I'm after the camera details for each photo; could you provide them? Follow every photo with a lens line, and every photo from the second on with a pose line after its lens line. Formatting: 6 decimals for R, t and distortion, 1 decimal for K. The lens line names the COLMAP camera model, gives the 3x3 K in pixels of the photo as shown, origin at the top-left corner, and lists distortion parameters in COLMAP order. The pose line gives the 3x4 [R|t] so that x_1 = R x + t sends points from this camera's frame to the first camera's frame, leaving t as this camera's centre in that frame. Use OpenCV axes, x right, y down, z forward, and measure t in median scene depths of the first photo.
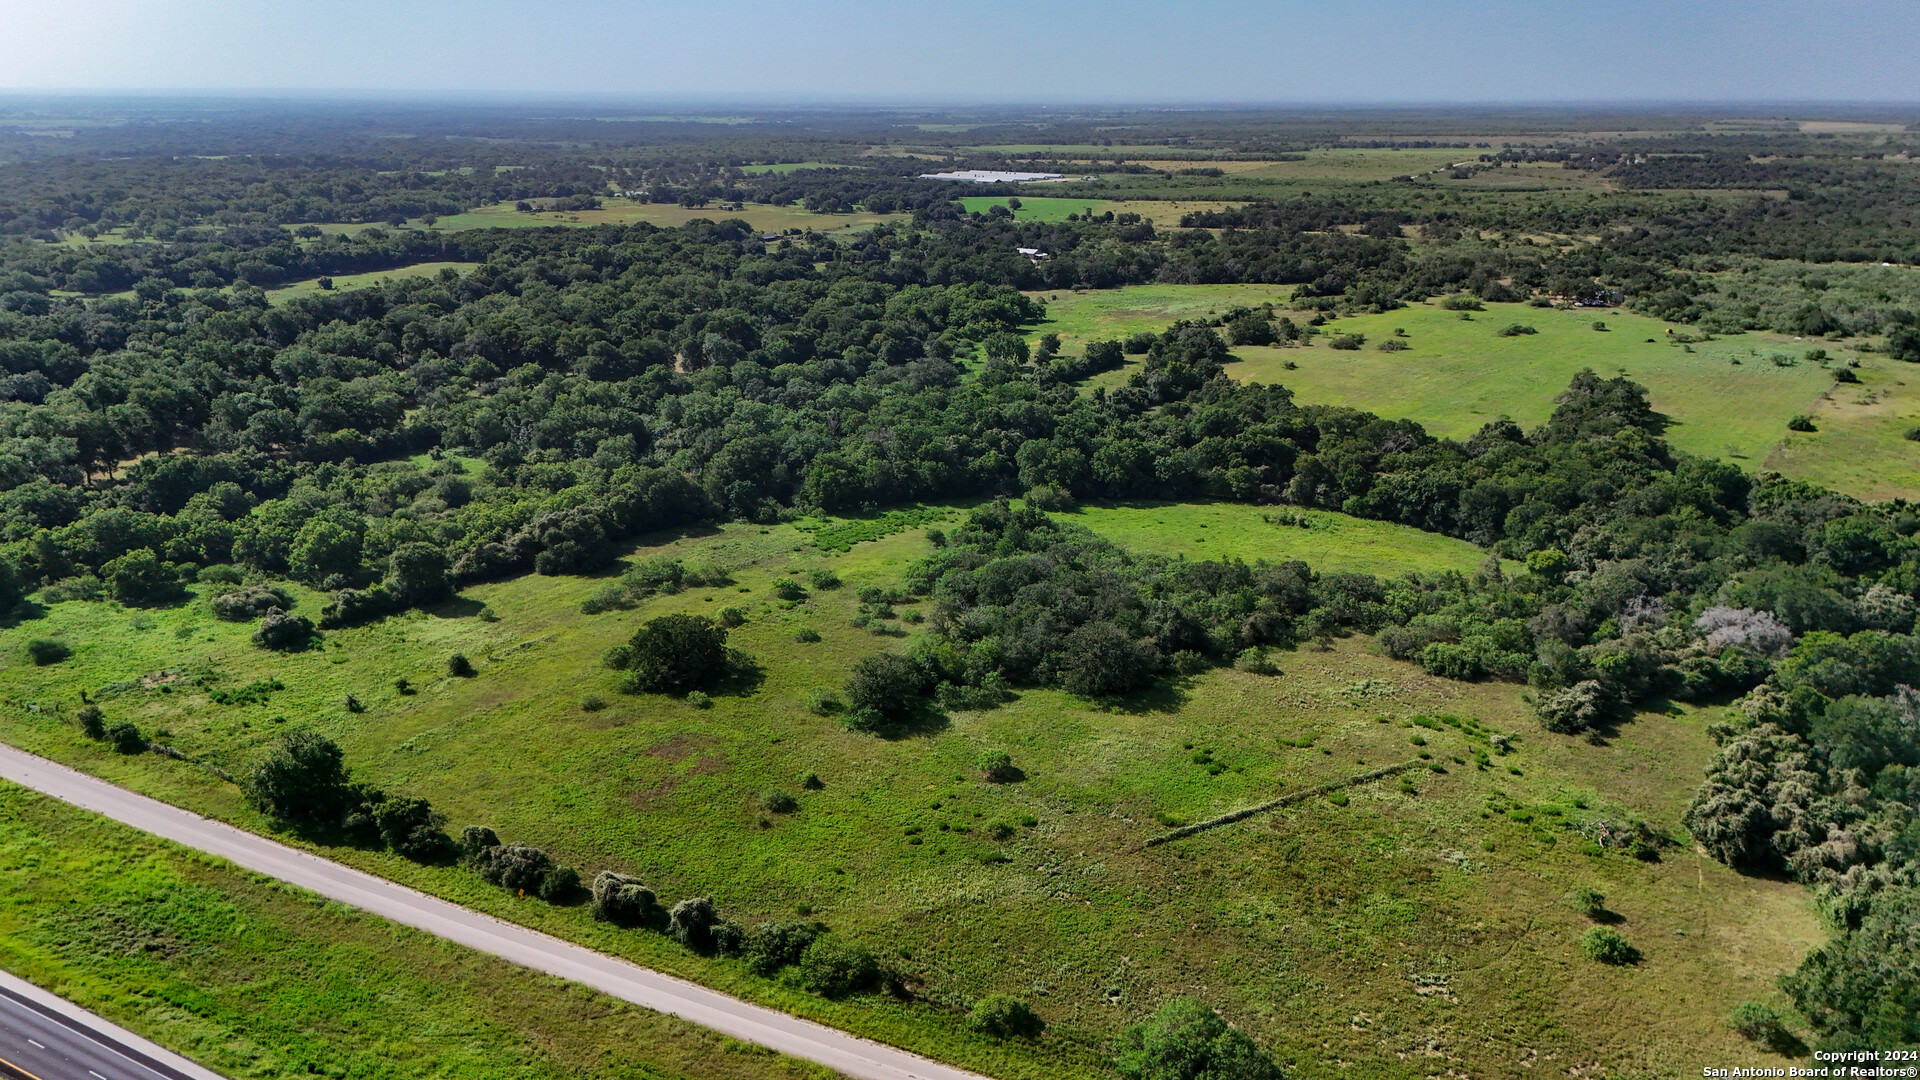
lens RADIAL K [[1415.1, 0, 957.6], [0, 1415.1, 538.7], [0, 0, 1]] dist [0.065571, -0.061675]
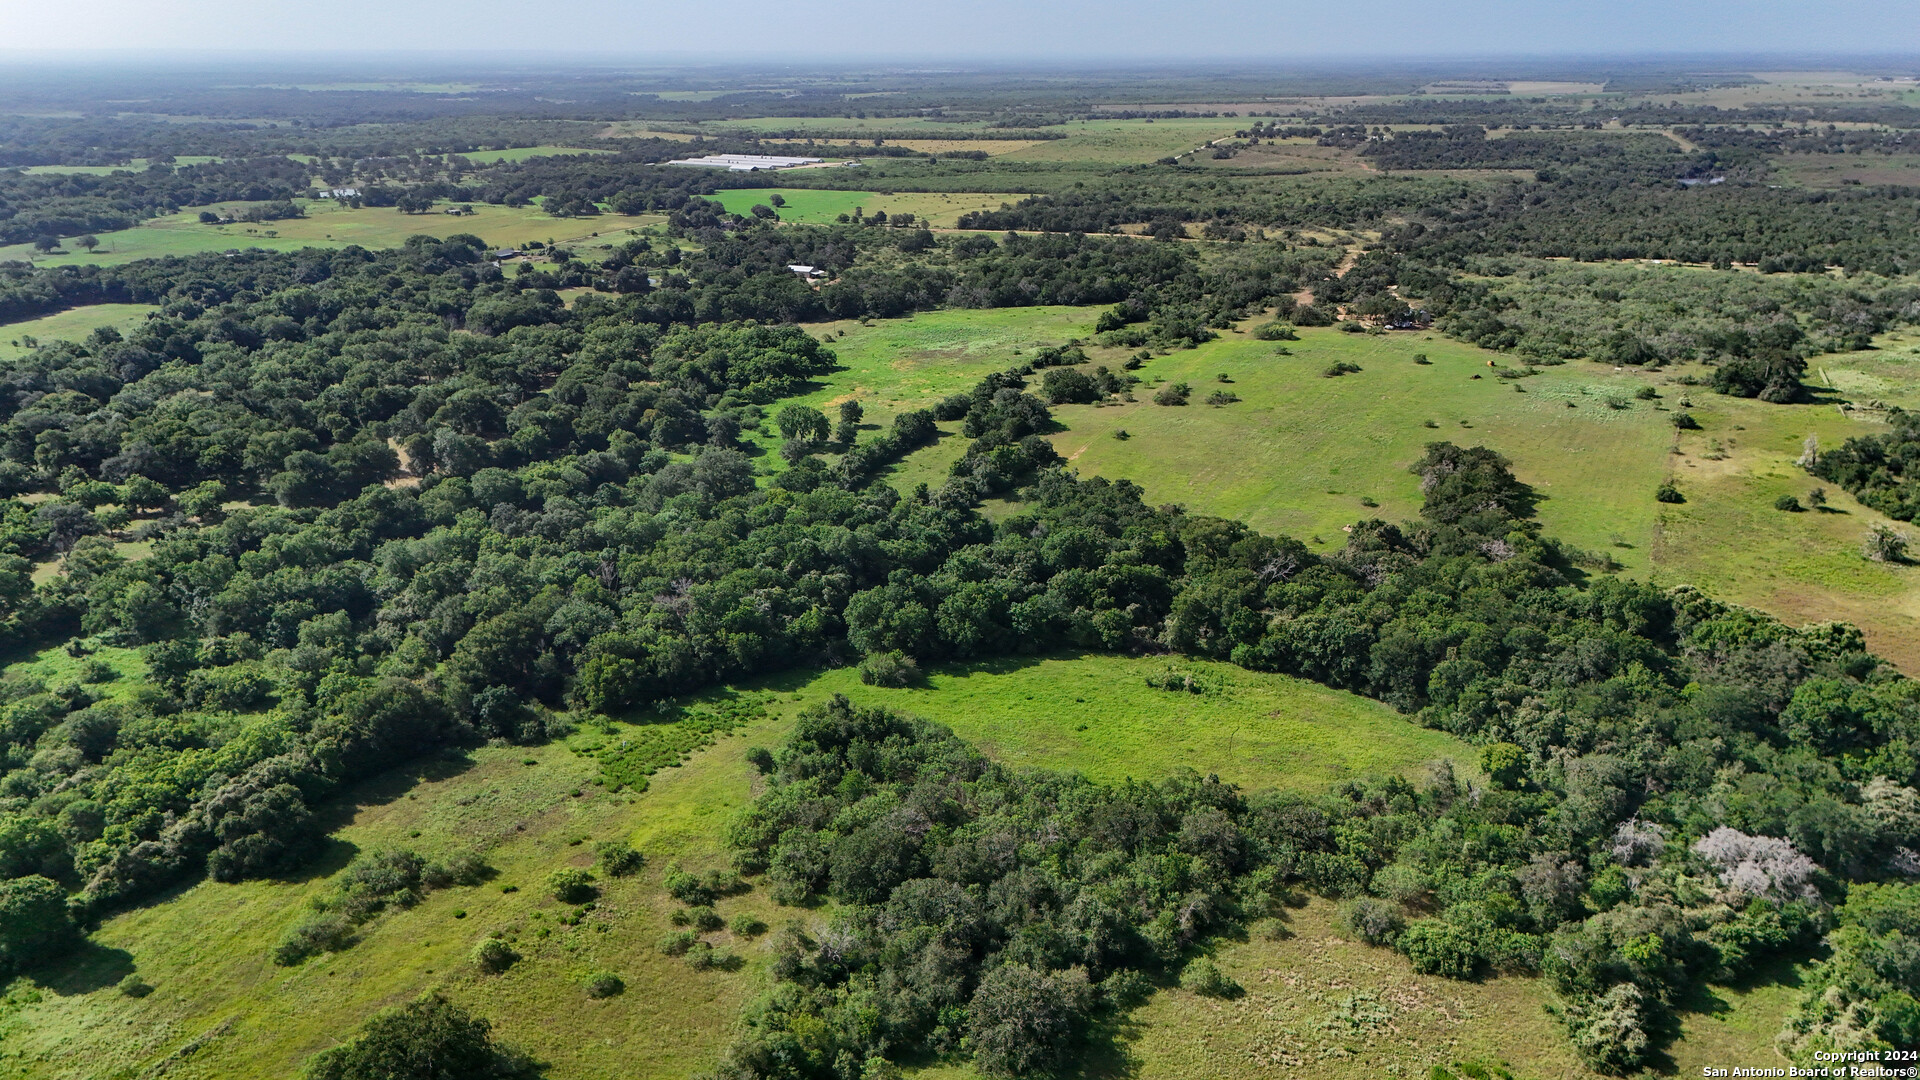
lens RADIAL K [[1415.1, 0, 957.6], [0, 1415.1, 538.7], [0, 0, 1]] dist [0.065571, -0.061675]
pose [[0.985058, -0.062372, 0.160530, -0.024820], [0.057815, 0.997785, 0.032908, -0.138549], [-0.162227, -0.023135, 0.986482, 0.199865]]
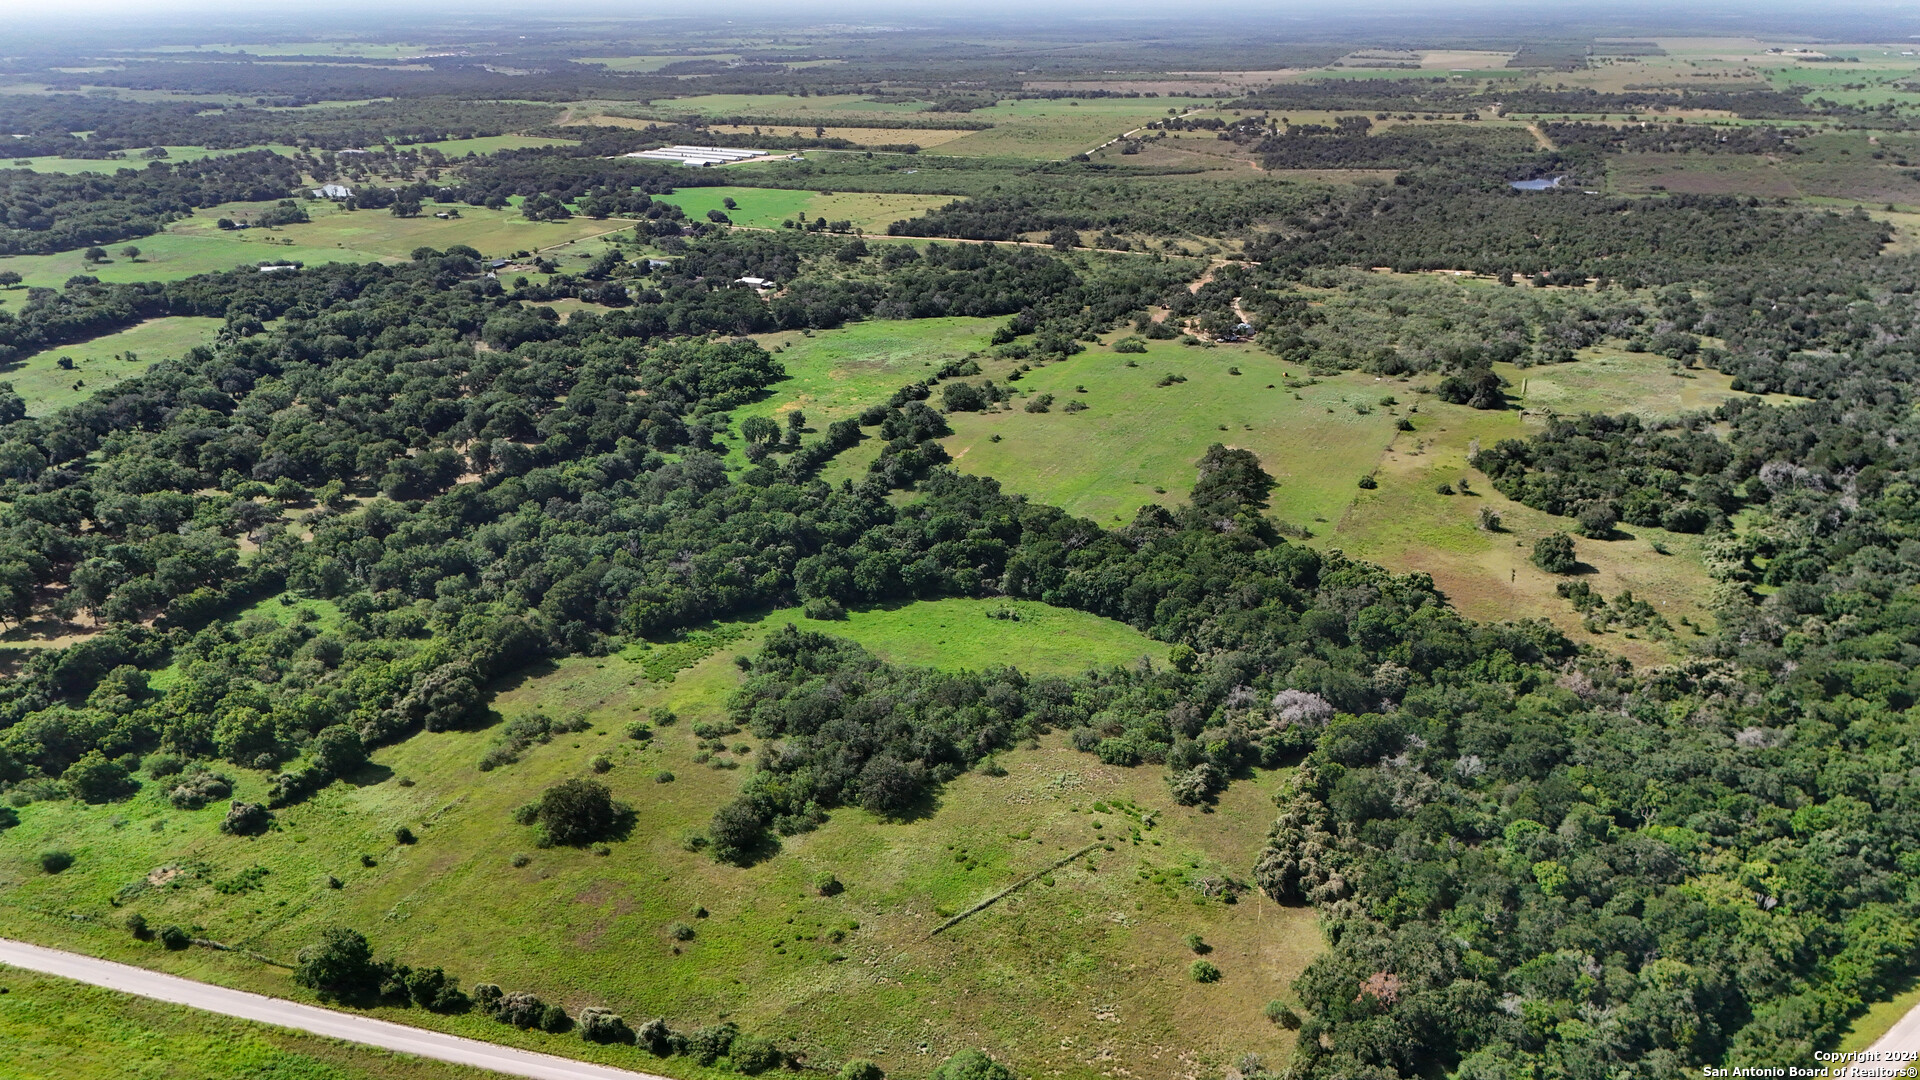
lens RADIAL K [[1415.1, 0, 957.6], [0, 1415.1, 538.7], [0, 0, 1]] dist [0.065571, -0.061675]
pose [[0.978205, -0.076757, 0.192935, -0.061340], [0.064212, 0.995445, 0.070464, -0.186492], [-0.197465, -0.056539, 0.978678, -0.291959]]
